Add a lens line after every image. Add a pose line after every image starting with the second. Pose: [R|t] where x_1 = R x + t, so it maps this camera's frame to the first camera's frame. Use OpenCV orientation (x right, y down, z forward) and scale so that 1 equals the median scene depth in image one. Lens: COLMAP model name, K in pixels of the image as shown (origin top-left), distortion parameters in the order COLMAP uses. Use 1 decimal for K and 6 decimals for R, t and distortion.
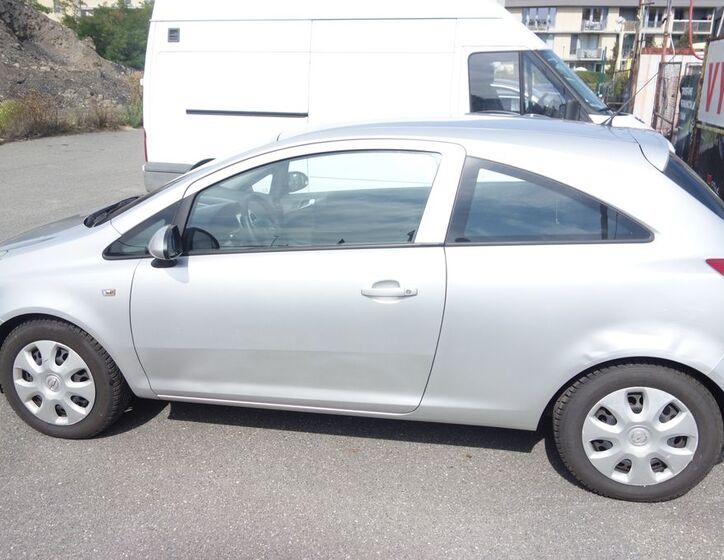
lens RADIAL K [[636.6, 0, 362.0], [0, 636.6, 280.0], [0, 0, 1]] dist [0.014140, -0.031857]
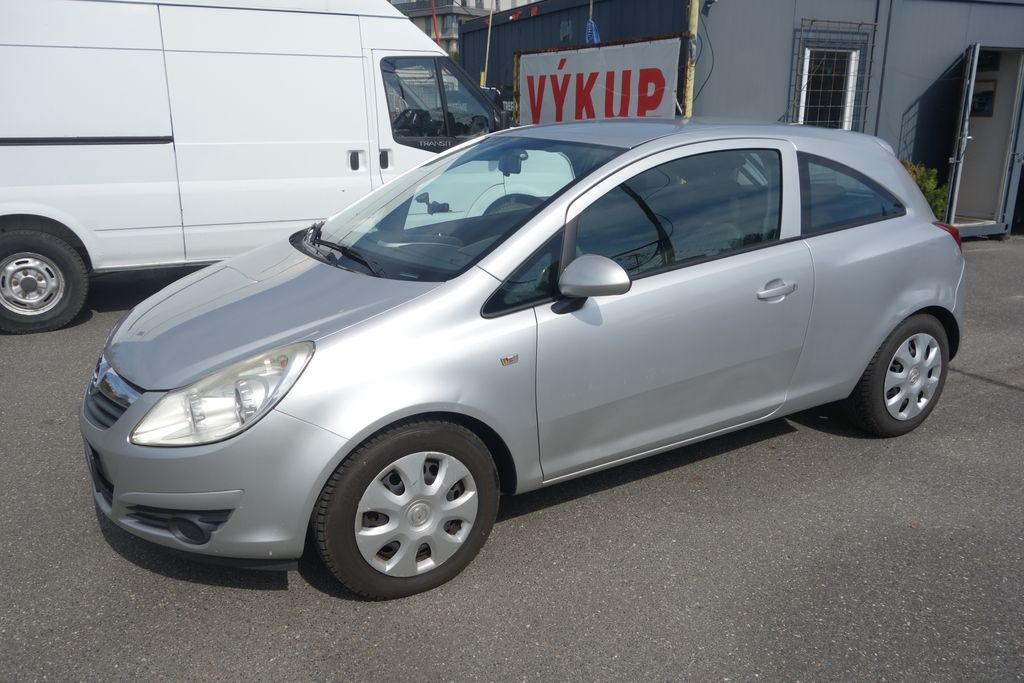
lens RADIAL K [[839.0, 0, 512.0], [0, 839.0, 341.5], [0, 0, 1]] dist [0.042785, -0.000189]
pose [[0.731476, -0.185591, 0.656125, -0.975148], [0.203113, 0.977870, 0.050161, -0.045793], [-0.650914, 0.096576, 0.752984, 0.236287]]
